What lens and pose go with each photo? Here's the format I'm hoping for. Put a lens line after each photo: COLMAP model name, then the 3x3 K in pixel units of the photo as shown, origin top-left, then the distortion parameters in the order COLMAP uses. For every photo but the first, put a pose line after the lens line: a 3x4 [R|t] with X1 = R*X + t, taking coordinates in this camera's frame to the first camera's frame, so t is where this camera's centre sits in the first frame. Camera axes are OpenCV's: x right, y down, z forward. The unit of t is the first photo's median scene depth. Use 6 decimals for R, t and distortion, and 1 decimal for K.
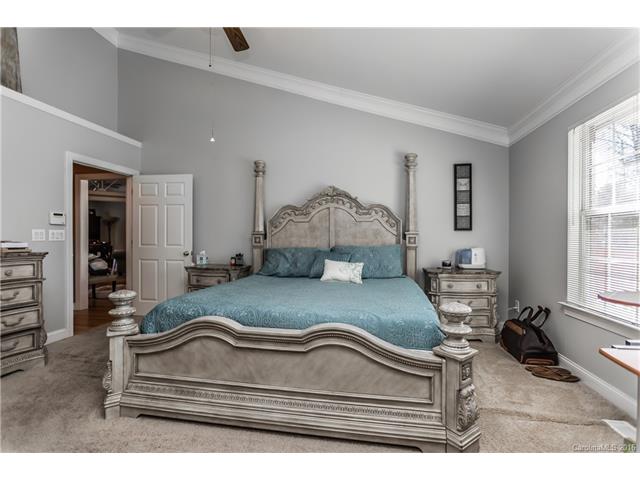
lens RADIAL K [[300.1, 0, 317.5], [0, 300.1, 237.6], [0, 0, 1]] dist [-0.003702, 0.000323]
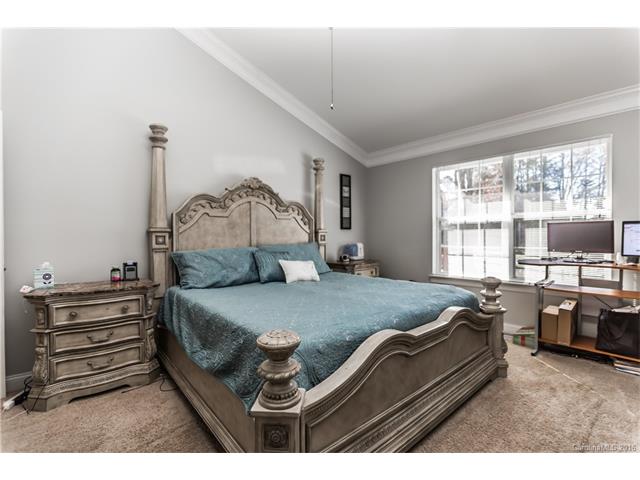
lens RADIAL K [[300.1, 0, 317.5], [0, 300.1, 237.6], [0, 0, 1]] dist [-0.003702, 0.000323]
pose [[0.639685, -0.011914, 0.768545, -0.516876], [0.012415, 0.999910, 0.005168, 0.002826], [-0.768537, 0.006235, 0.639775, 0.294335]]
